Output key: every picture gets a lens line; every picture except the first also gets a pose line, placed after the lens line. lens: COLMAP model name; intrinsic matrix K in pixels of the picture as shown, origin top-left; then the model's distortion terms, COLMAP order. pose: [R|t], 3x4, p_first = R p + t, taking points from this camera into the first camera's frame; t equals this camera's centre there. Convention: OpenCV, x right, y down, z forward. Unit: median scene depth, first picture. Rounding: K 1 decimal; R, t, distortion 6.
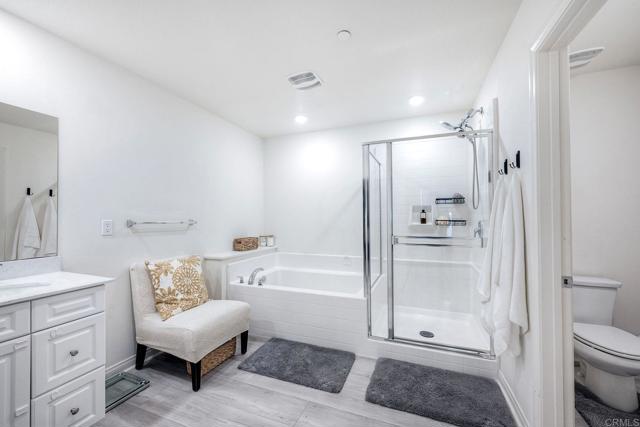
lens RADIAL K [[264.7, 0, 309.3], [0, 264.7, 215.8], [0, 0, 1]] dist [0.009211, 0.000956]
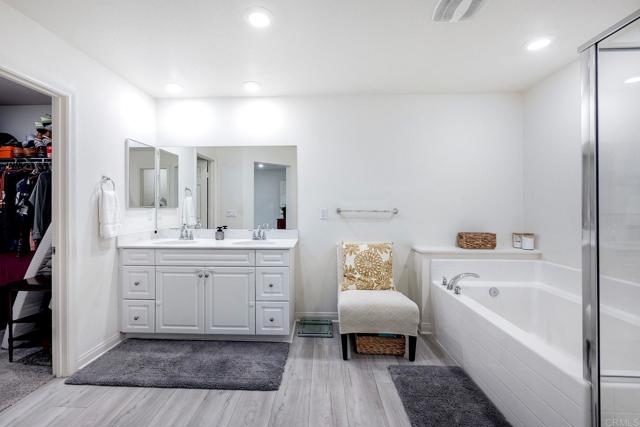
lens RADIAL K [[264.7, 0, 304.9], [0, 264.7, 207.8], [0, 0, 1]] dist [0.009211, 0.000956]
pose [[0.341446, 0.005231, -0.939887, 0.508398], [0.002686, 0.999975, 0.006541, 0.004479], [0.939897, -0.004757, 0.341424, 0.405892]]
